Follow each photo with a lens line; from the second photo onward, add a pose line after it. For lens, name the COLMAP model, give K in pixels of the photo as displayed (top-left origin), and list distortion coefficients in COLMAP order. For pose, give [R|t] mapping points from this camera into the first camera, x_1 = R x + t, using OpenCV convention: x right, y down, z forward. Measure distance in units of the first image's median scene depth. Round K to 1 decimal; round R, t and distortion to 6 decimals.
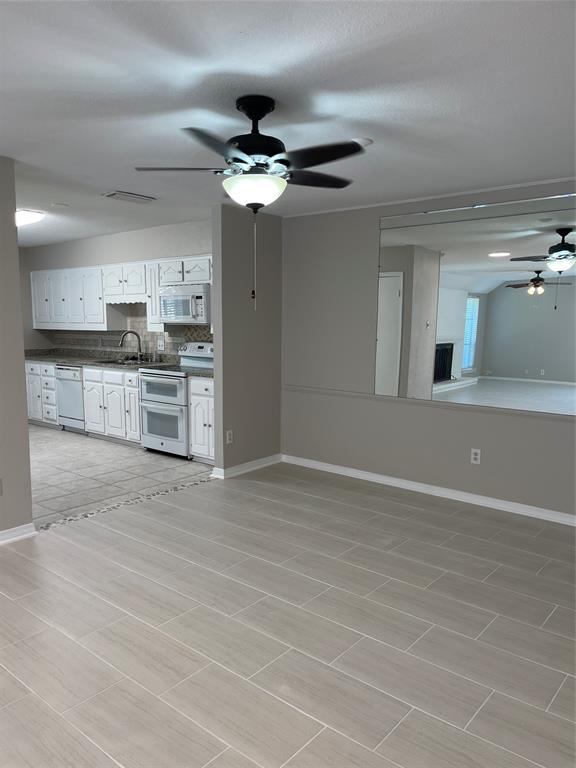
lens RADIAL K [[580.8, 0, 283.3], [0, 580.8, 387.4], [0, 0, 1]] dist [0.061134, -0.073162]
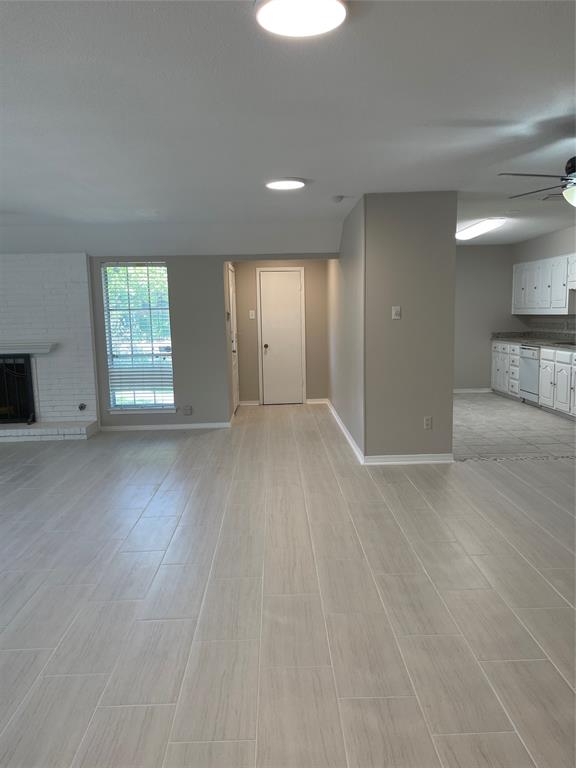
lens RADIAL K [[580.8, 0, 283.3], [0, 580.8, 387.4], [0, 0, 1]] dist [0.061134, -0.073162]
pose [[0.656462, 0.081687, -0.749923, 0.194030], [-0.065508, 0.996537, 0.051206, 0.017802], [0.751509, 0.015511, 0.659540, -0.121971]]
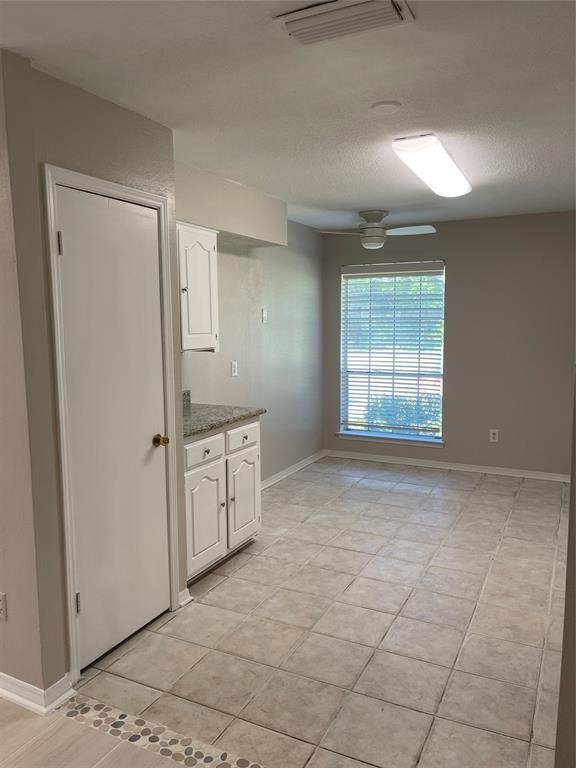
lens RADIAL K [[580.8, 0, 283.3], [0, 580.8, 387.4], [0, 0, 1]] dist [0.061134, -0.073162]
pose [[0.225740, 0.110633, -0.967885, 0.087273], [-0.110116, 0.990061, 0.087486, -0.081787], [0.967944, 0.086831, 0.235679, 0.627330]]
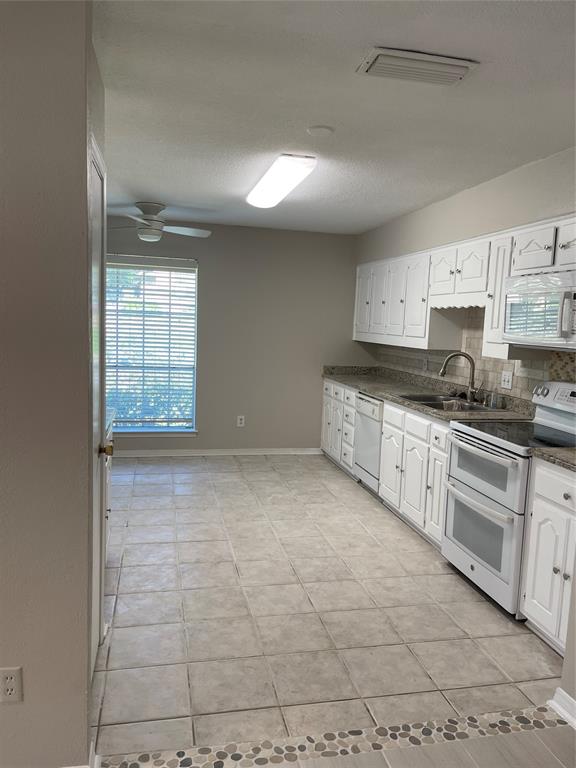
lens RADIAL K [[580.8, 0, 283.3], [0, 580.8, 387.4], [0, 0, 1]] dist [0.061134, -0.073162]
pose [[0.788221, 0.101826, -0.606909, -0.031279], [-0.110108, 0.993637, 0.023708, -0.056826], [0.605461, 0.048139, 0.794418, 0.417655]]
